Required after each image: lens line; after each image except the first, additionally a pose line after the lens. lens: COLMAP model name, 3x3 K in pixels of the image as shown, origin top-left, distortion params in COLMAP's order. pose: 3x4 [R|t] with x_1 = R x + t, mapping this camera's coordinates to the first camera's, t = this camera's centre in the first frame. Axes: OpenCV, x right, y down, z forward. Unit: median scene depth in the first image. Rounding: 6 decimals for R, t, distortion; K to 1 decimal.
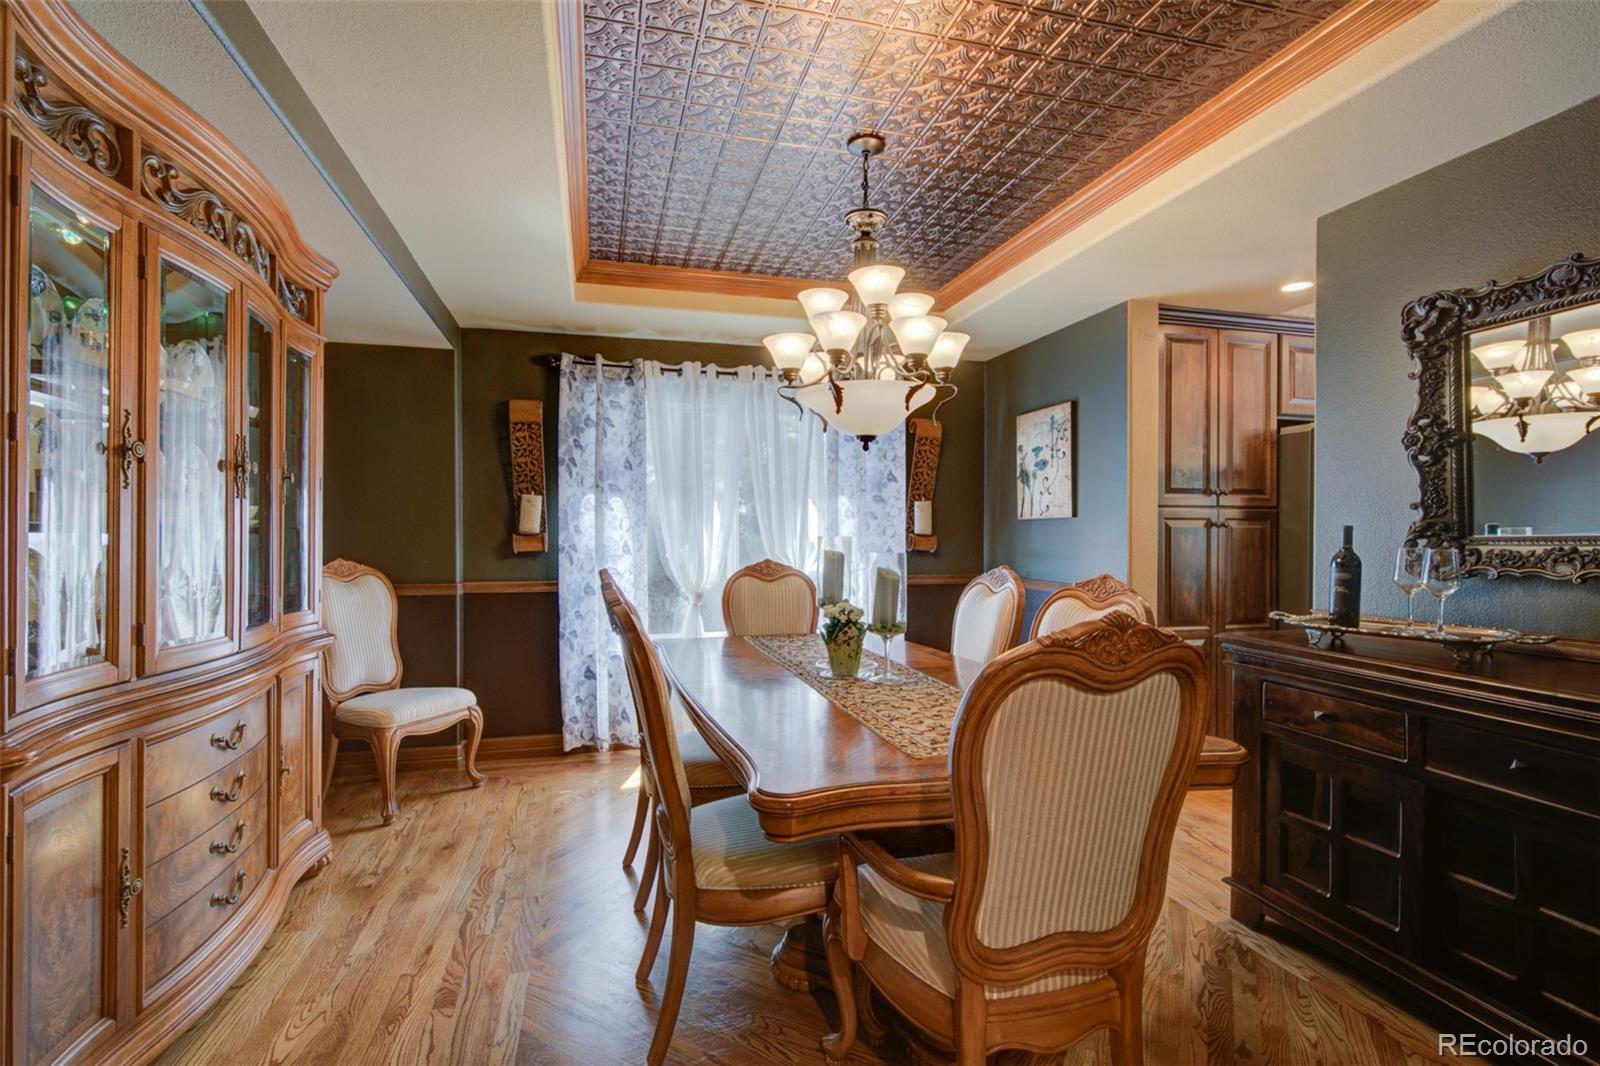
lens RADIAL K [[731.8, 0, 792.7], [0, 731.8, 536.4], [0, 0, 1]] dist [-0.000074, 0.000943]
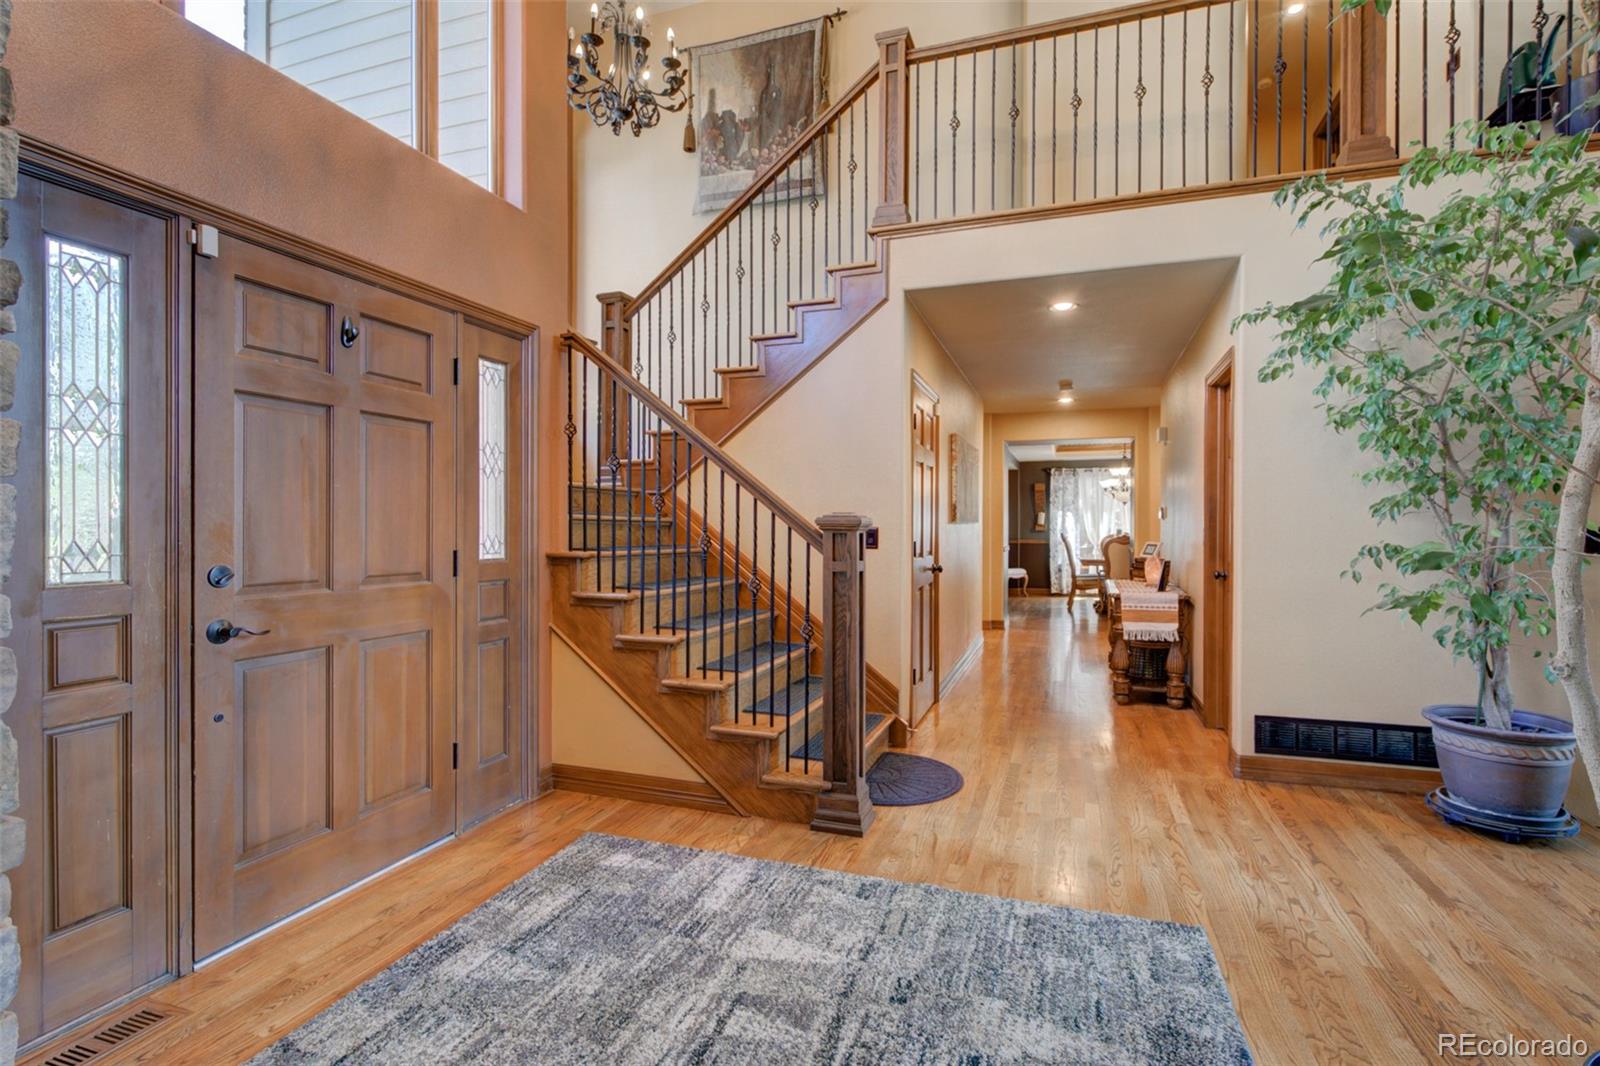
lens RADIAL K [[731.8, 0, 798.7], [0, 731.8, 529.9], [0, 0, 1]] dist [-0.000074, 0.000943]
pose [[0.819559, 0.006203, -0.572961, 0.595852], [-0.001497, 0.999961, 0.008684, -0.006751], [0.572993, -0.006259, 0.819536, -2.191481]]
